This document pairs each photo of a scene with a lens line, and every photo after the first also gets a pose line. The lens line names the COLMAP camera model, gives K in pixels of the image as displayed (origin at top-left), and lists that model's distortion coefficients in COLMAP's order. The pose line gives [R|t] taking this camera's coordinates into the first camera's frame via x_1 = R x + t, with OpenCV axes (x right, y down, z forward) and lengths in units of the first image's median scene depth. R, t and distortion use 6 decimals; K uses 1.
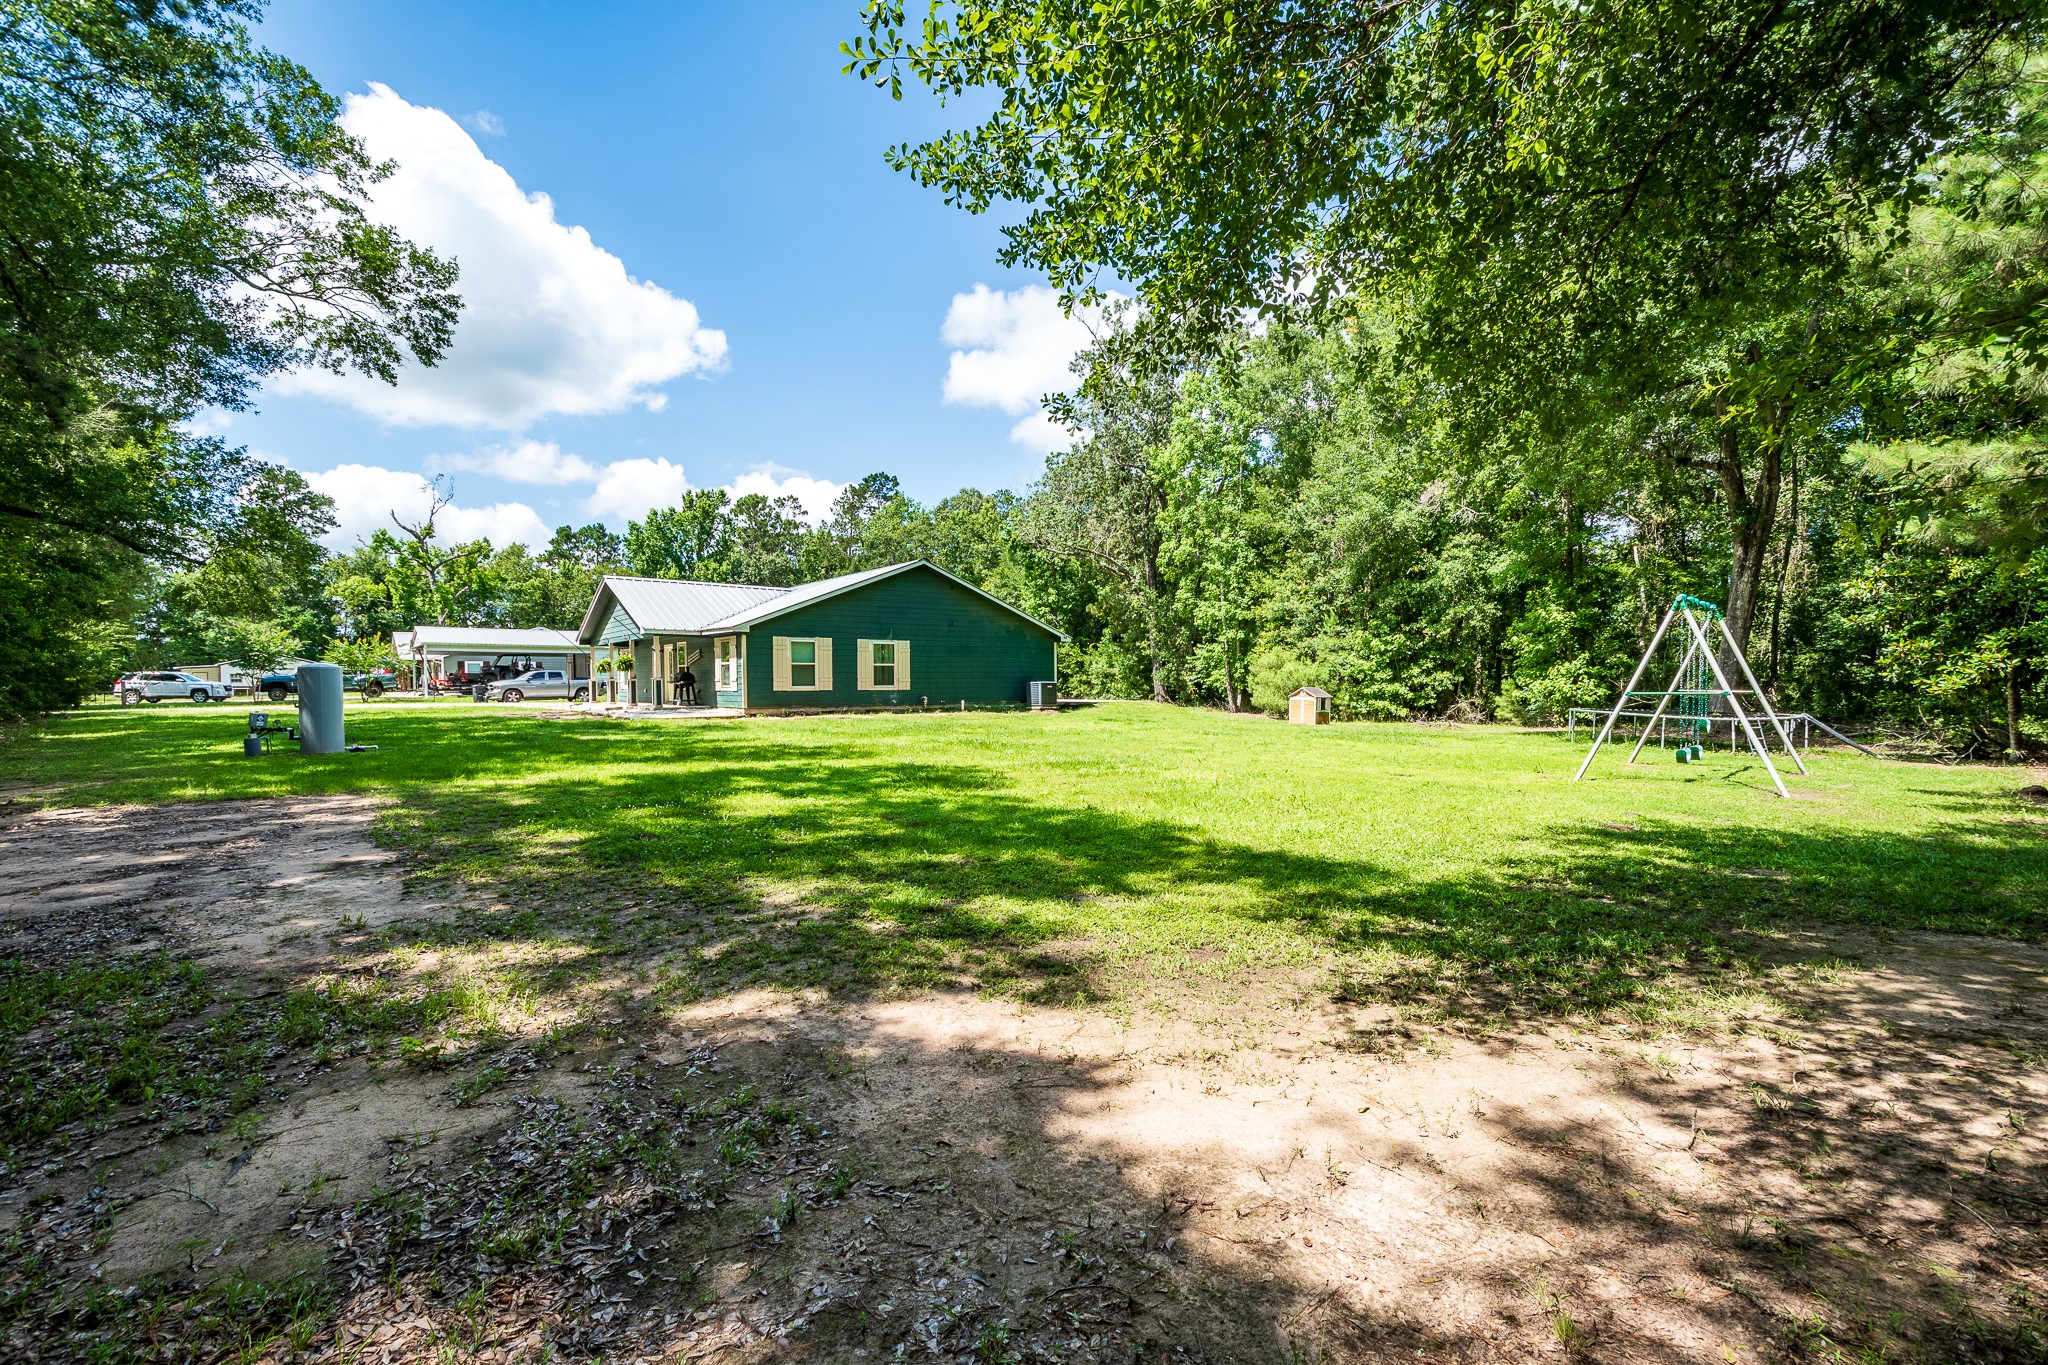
lens RADIAL K [[887.7, 0, 1024.0], [0, 887.7, 682.5], [0, 0, 1]] dist [-0.002894, -0.000249]
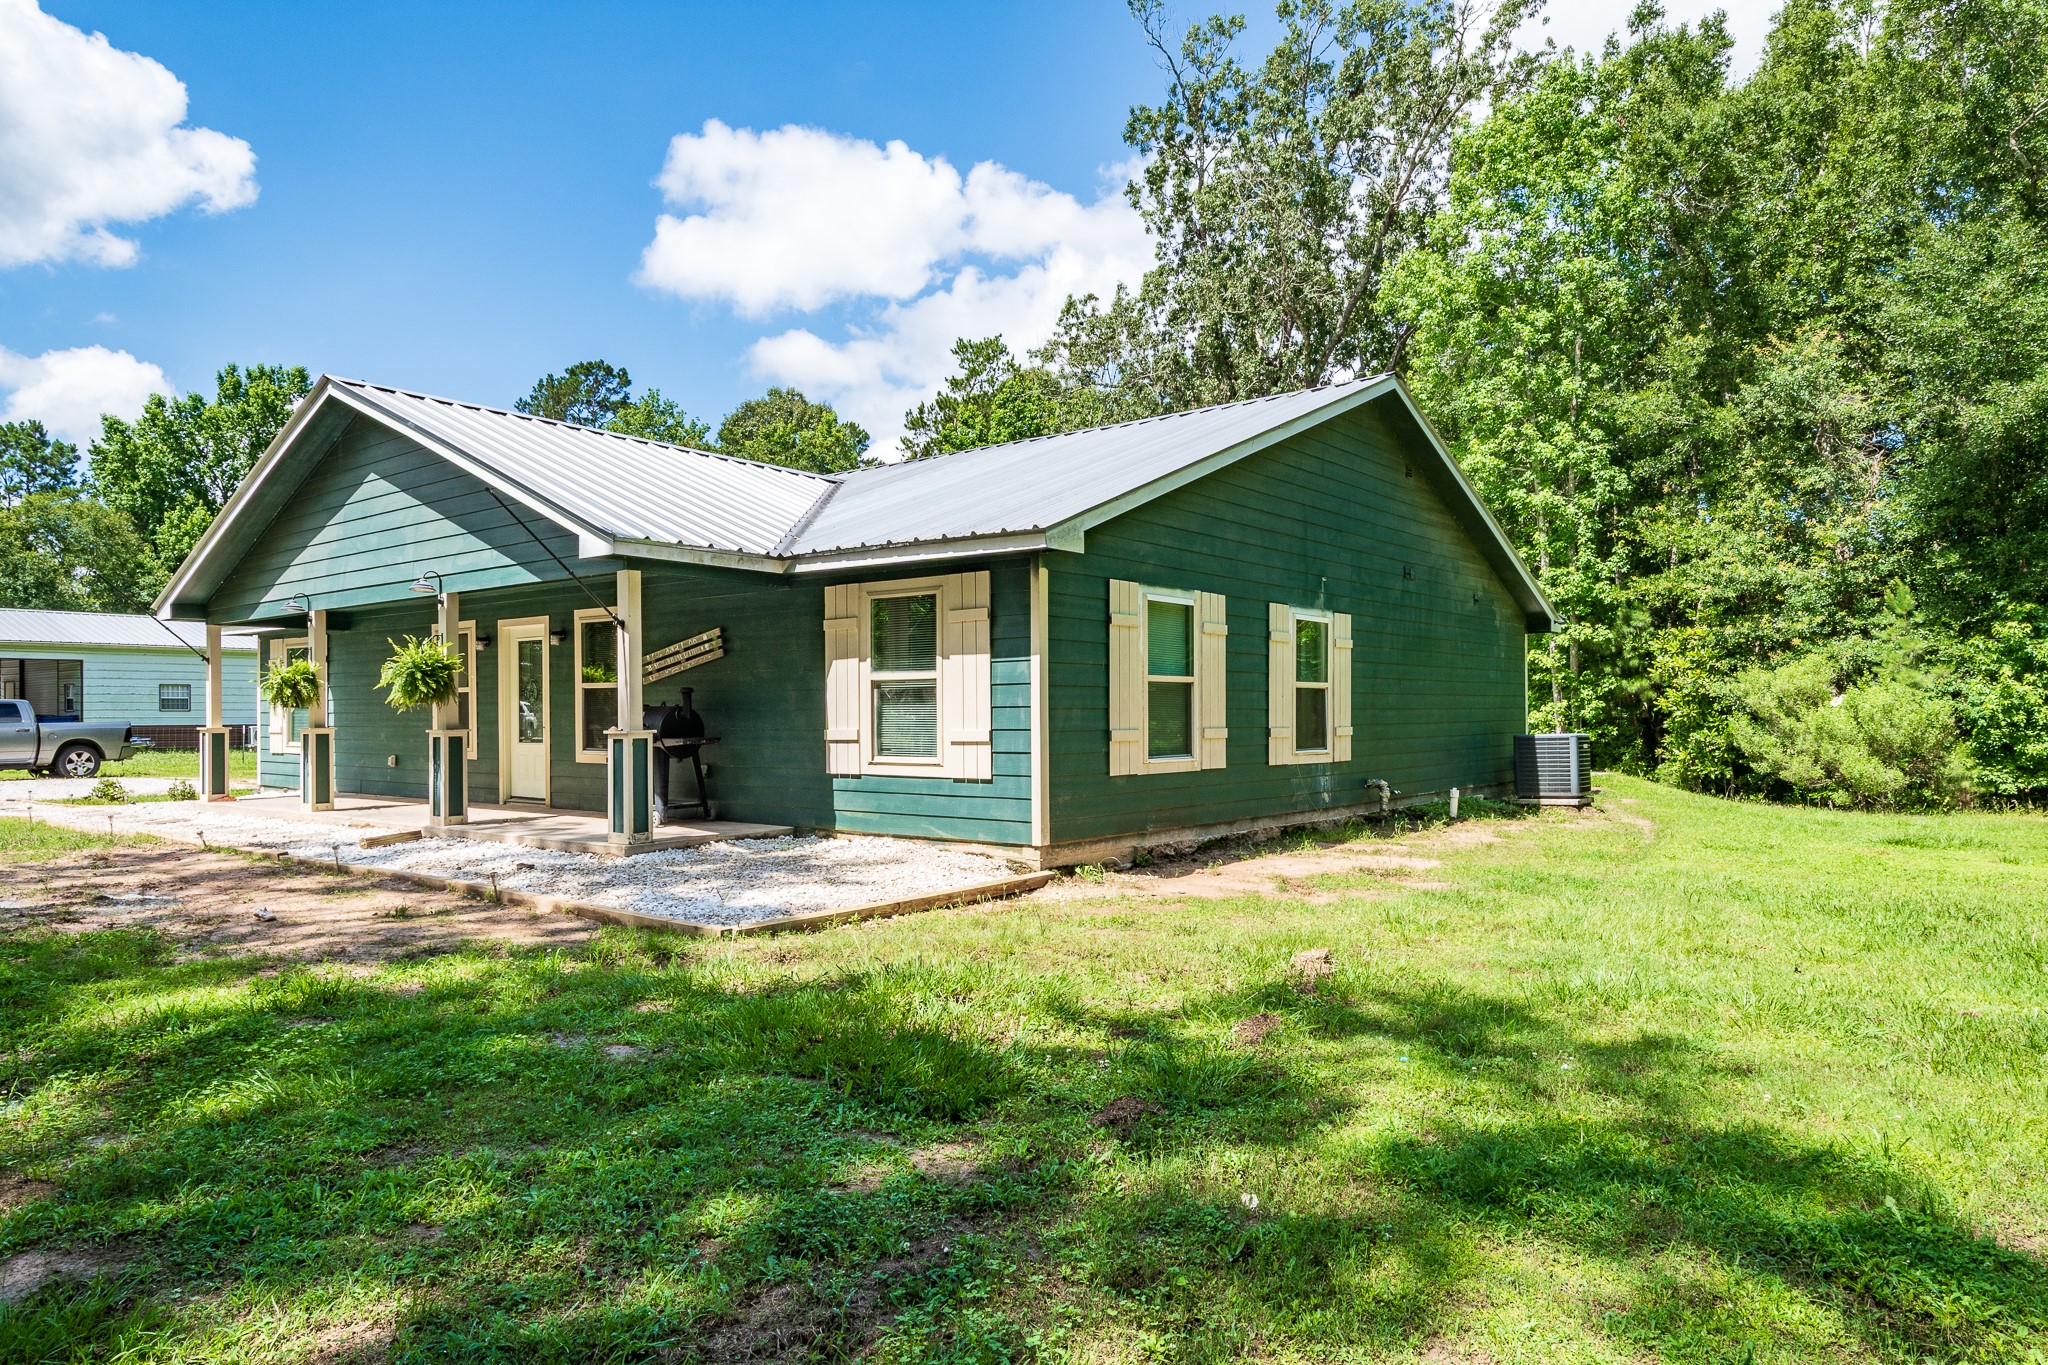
lens RADIAL K [[1274.5, 0, 1024.0], [0, 1274.5, 682.5], [0, 0, 1]] dist [0.008682, 0.000538]
pose [[0.972538, 0.007207, 0.232631, -0.267864], [-0.000351, 0.999565, -0.029495, -0.005444], [-0.232742, 0.028604, 0.972118, 0.415424]]
